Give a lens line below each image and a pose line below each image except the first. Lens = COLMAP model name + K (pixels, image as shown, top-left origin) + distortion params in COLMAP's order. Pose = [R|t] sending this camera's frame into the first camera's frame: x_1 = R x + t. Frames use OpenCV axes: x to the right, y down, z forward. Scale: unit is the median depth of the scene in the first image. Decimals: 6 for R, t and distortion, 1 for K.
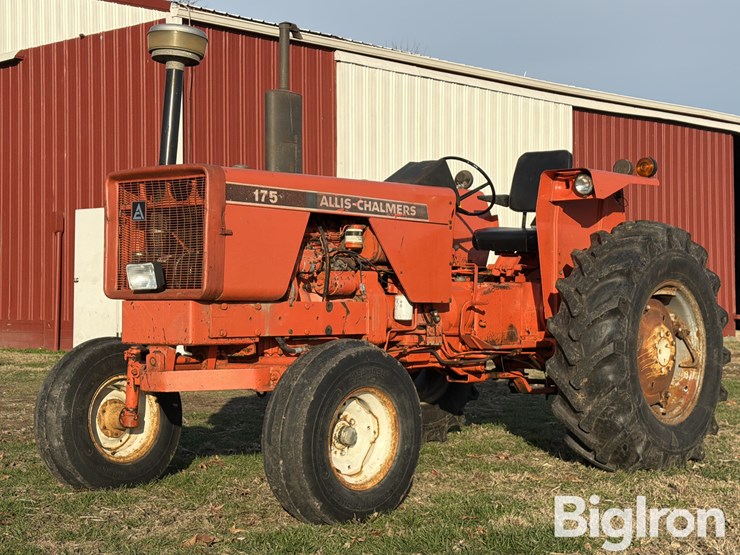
lens RADIAL K [[1304.8, 0, 370.0], [0, 1304.8, 277.5], [0, 0, 1]] dist [0.291134, 0.012622]
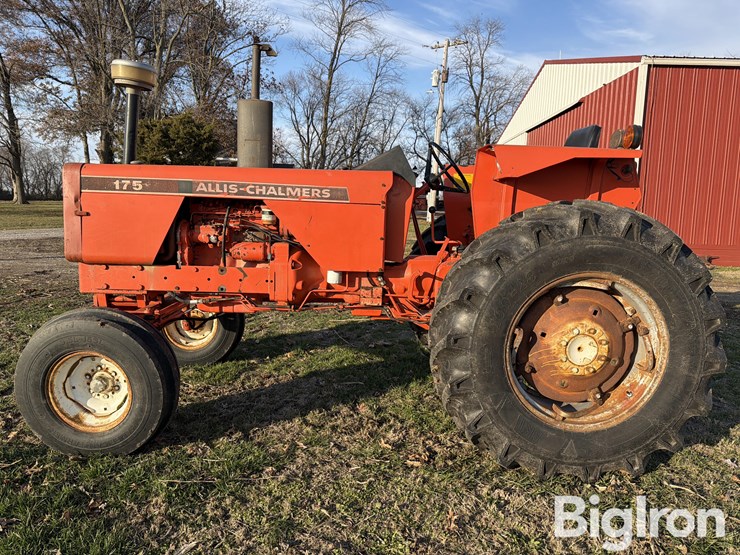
lens RADIAL K [[531.0, 0, 381.4], [0, 531.0, 288.1], [0, 0, 1]] dist [0.084879, -0.115496]
pose [[0.661820, 0.125201, -0.739134, 0.449071], [-0.017936, 0.988317, 0.151350, -0.042616], [0.749448, -0.086910, 0.656334, 0.759551]]
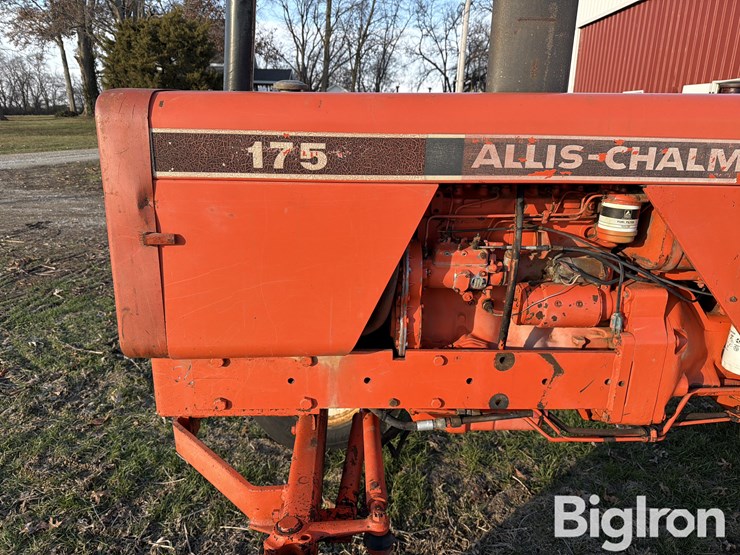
lens RADIAL K [[507.6, 0, 370.0], [0, 507.6, 277.5], [0, 0, 1]] dist [0.045325, -0.053430]
pose [[0.676731, 0.229801, -0.699448, 0.065120], [-0.004159, 0.951217, 0.308495, -0.069860], [0.736219, -0.205859, 0.644673, 0.823338]]
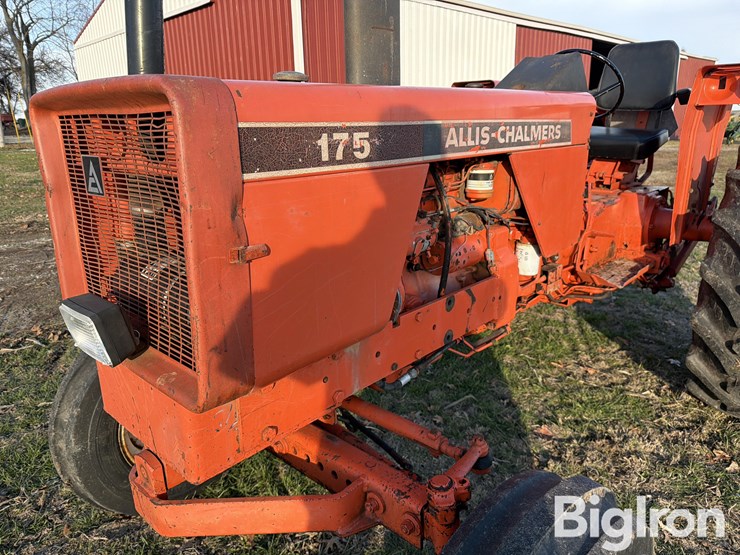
lens RADIAL K [[518.0, 0, 378.6], [0, 518.0, 279.9], [0, 0, 1]] dist [0.093009, -0.092163]
pose [[0.999422, -0.003592, -0.033805, -0.056869], [0.013871, 0.950950, 0.309034, -0.067463], [0.031037, -0.309324, 0.950450, 0.744965]]
